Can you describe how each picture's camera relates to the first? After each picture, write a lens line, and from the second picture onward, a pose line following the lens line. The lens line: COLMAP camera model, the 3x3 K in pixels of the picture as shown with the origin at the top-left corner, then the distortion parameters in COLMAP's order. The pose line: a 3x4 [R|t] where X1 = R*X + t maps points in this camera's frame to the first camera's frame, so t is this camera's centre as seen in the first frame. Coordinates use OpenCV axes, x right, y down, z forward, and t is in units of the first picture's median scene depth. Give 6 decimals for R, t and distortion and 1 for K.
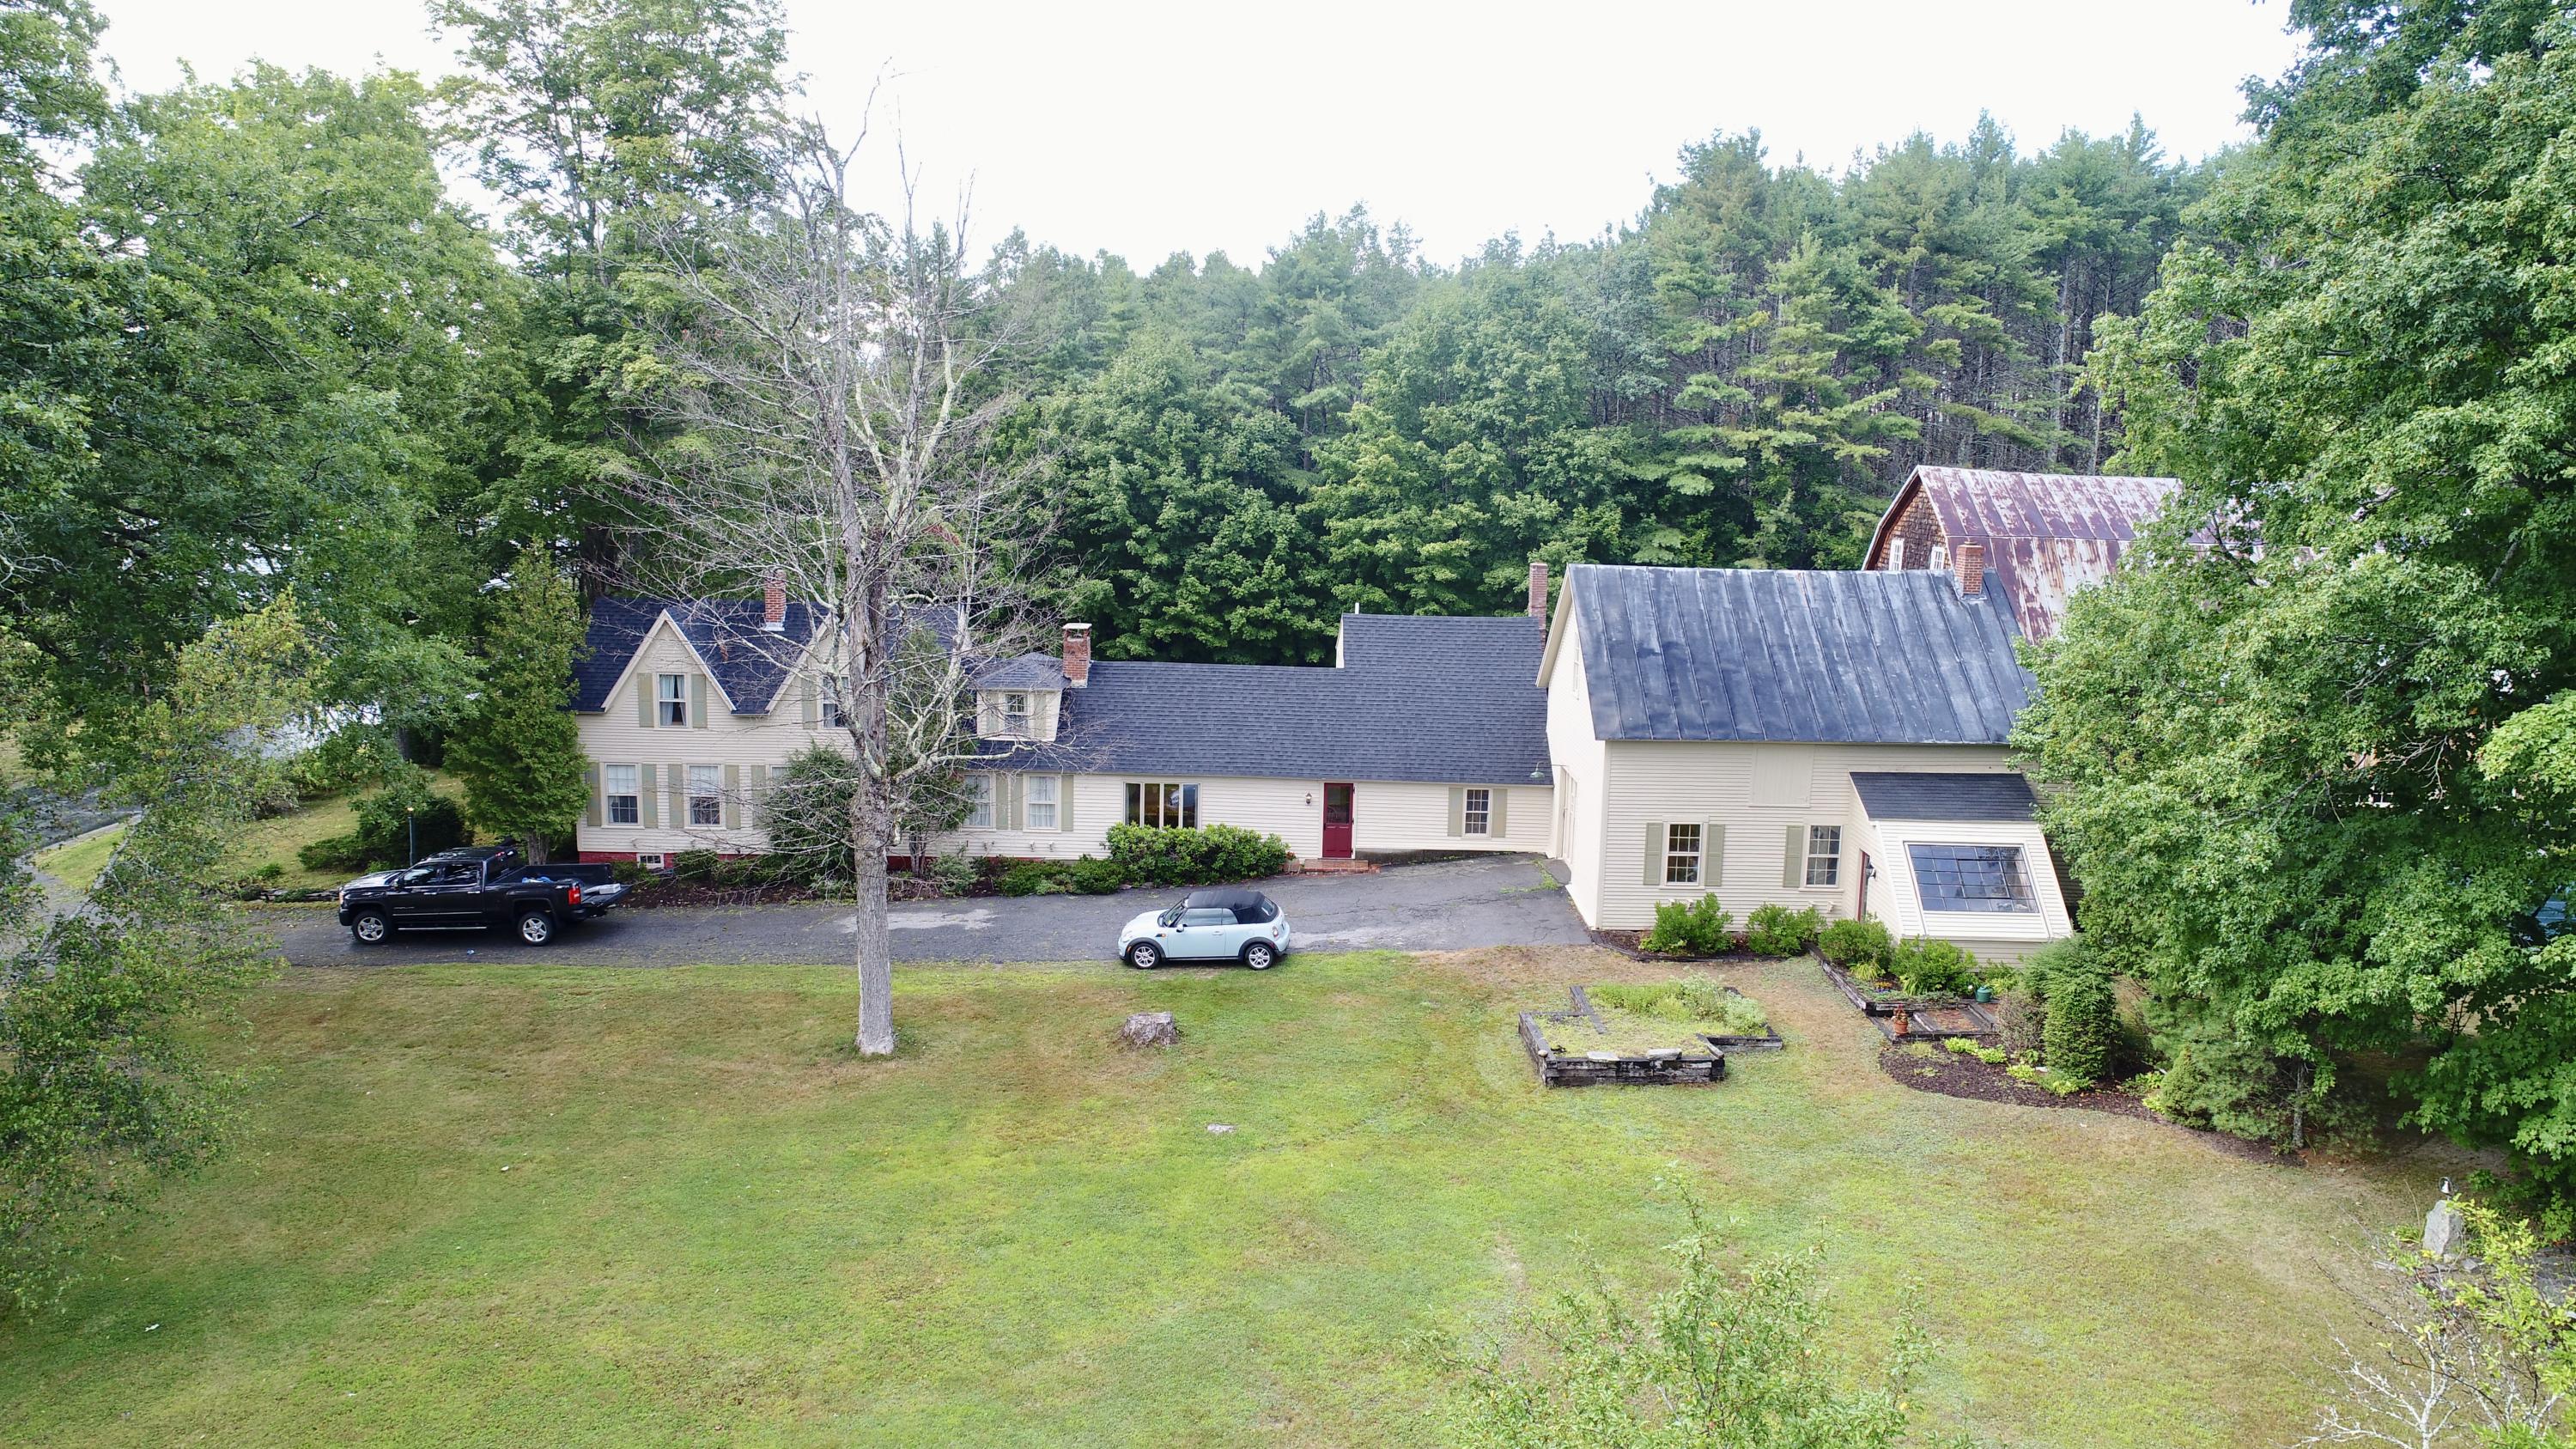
lens RADIAL K [[1796.0, 0, 1291.1], [0, 1796.0, 720.3], [0, 0, 1]] dist [0.003531, 0.000157]
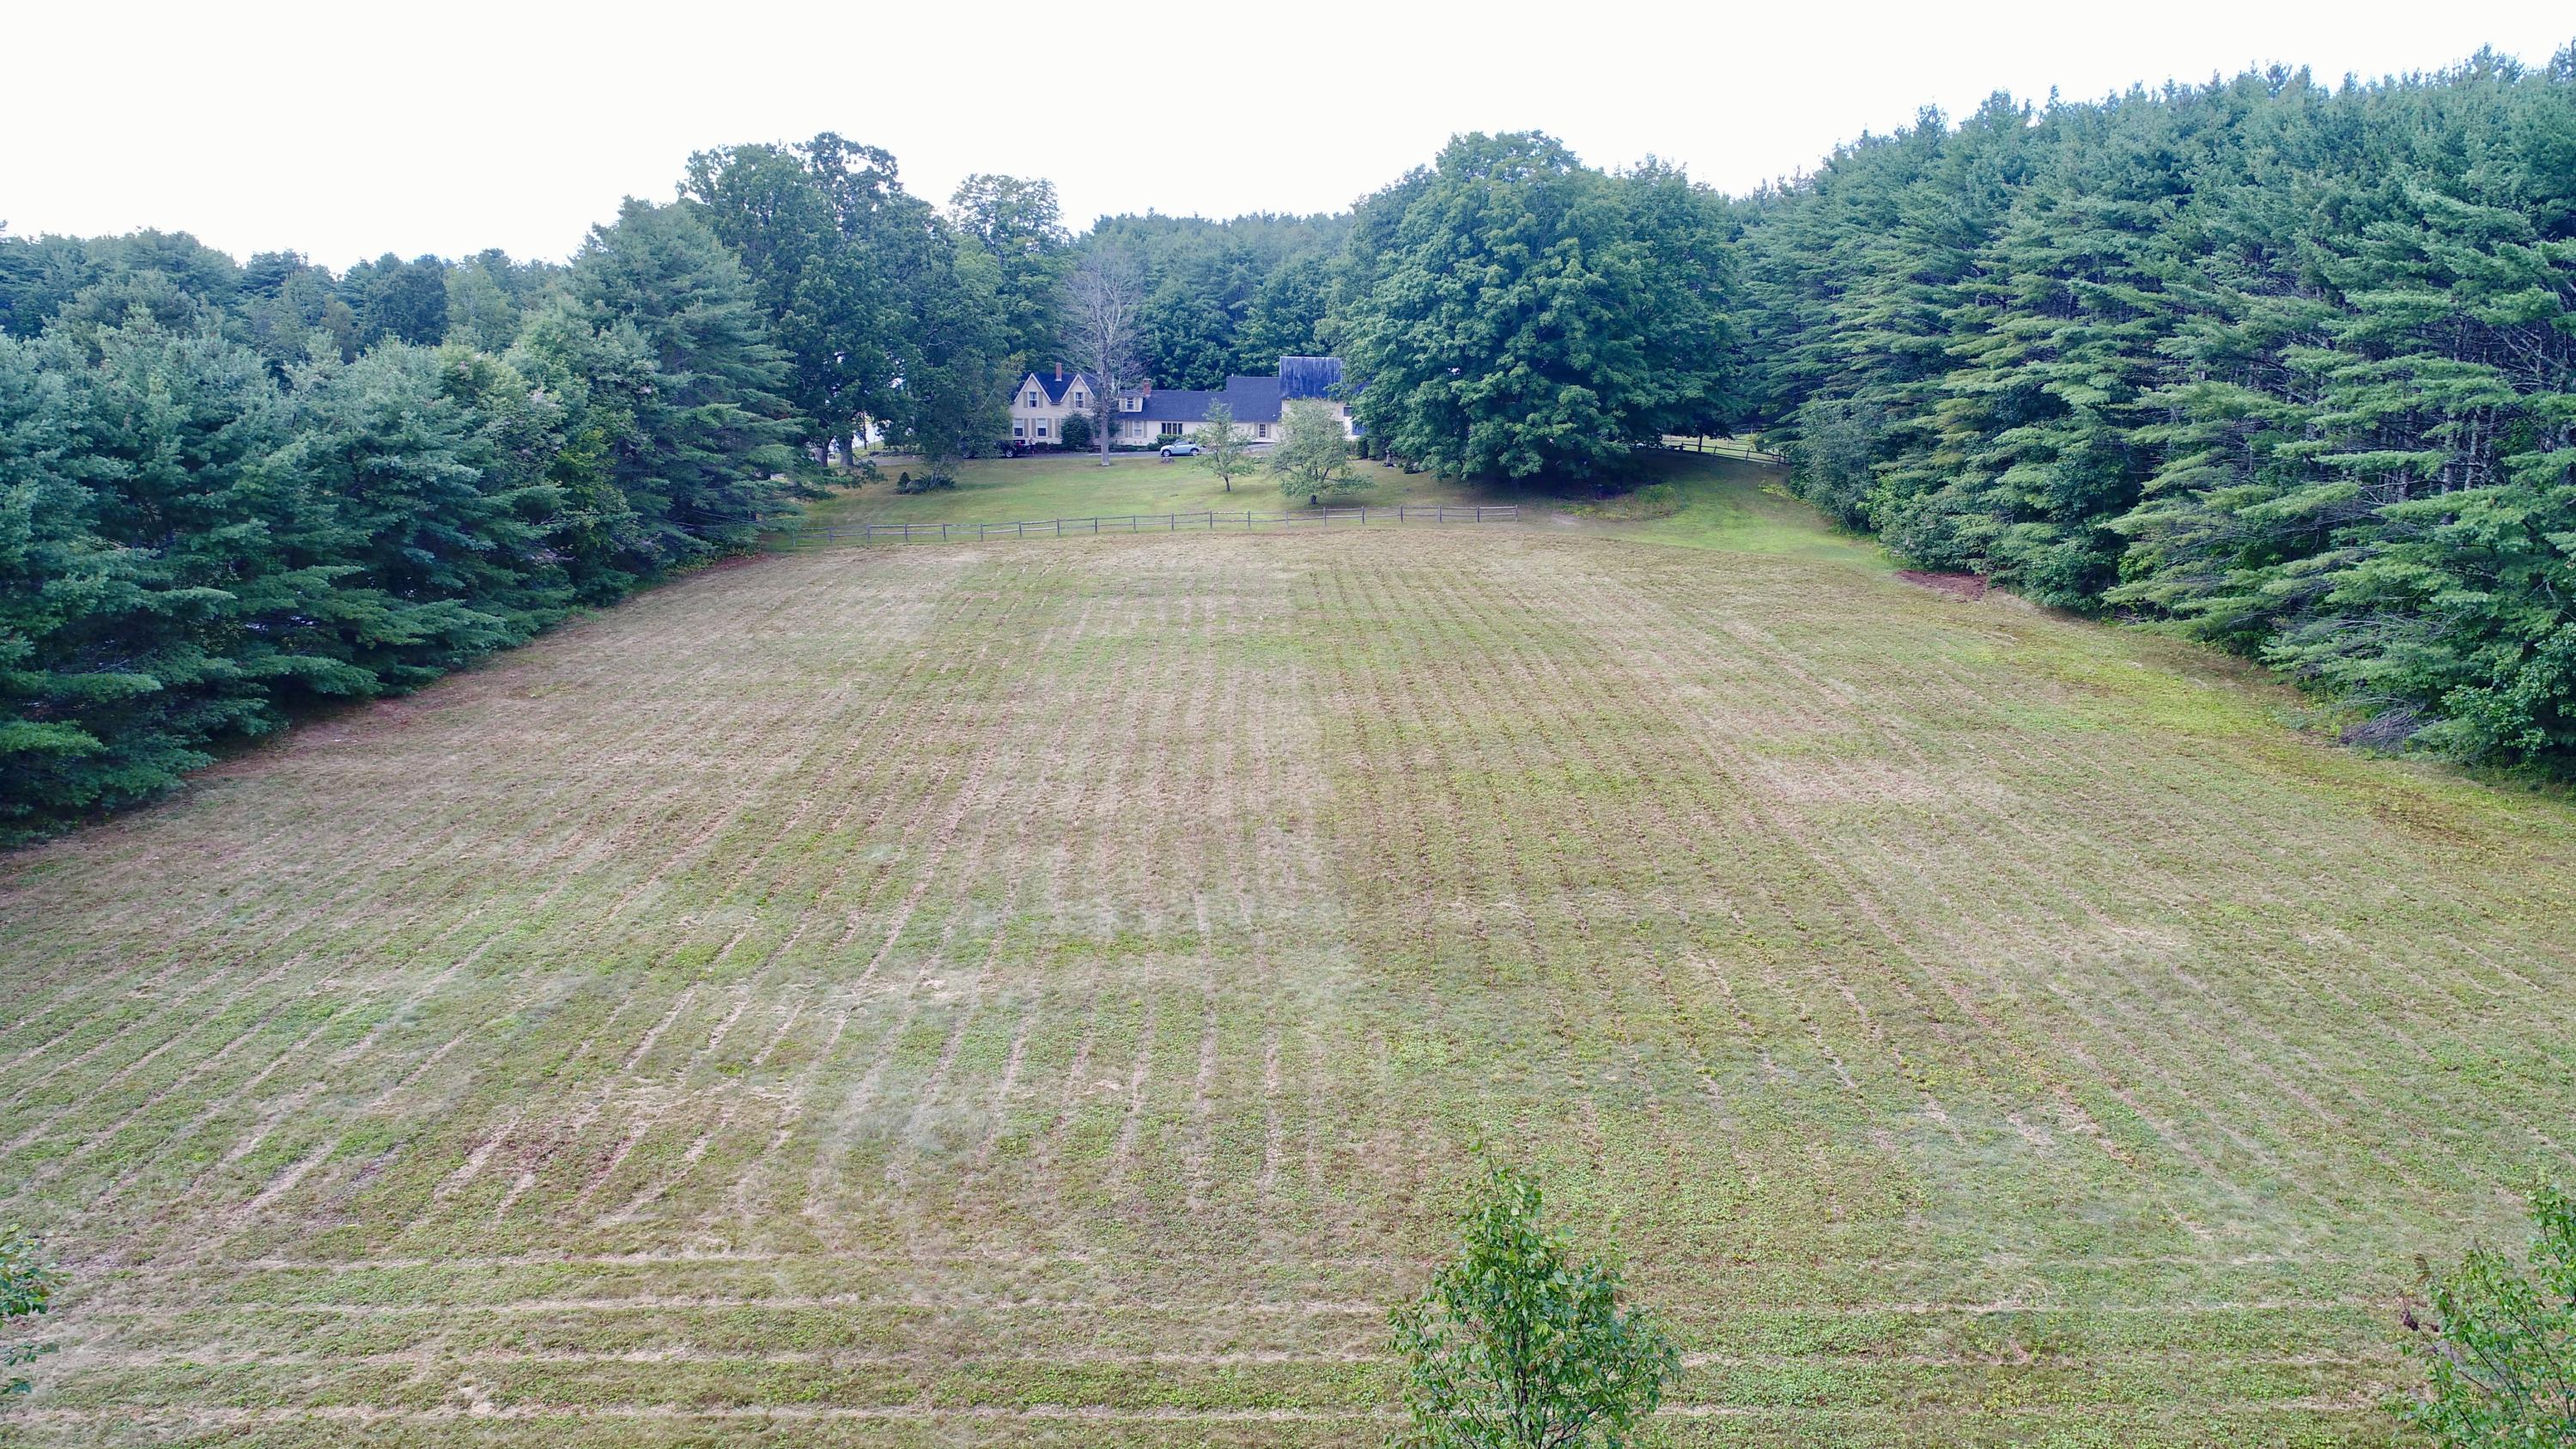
lens RADIAL K [[1796.0, 0, 1285.4], [0, 1796.0, 730.7], [0, 0, 1]] dist [0.003531, 0.000157]
pose [[0.999653, -0.003831, -0.026066, 0.151240], [0.005637, 0.997561, 0.069572, 0.249234], [0.025736, -0.069695, 0.997236, -1.607357]]
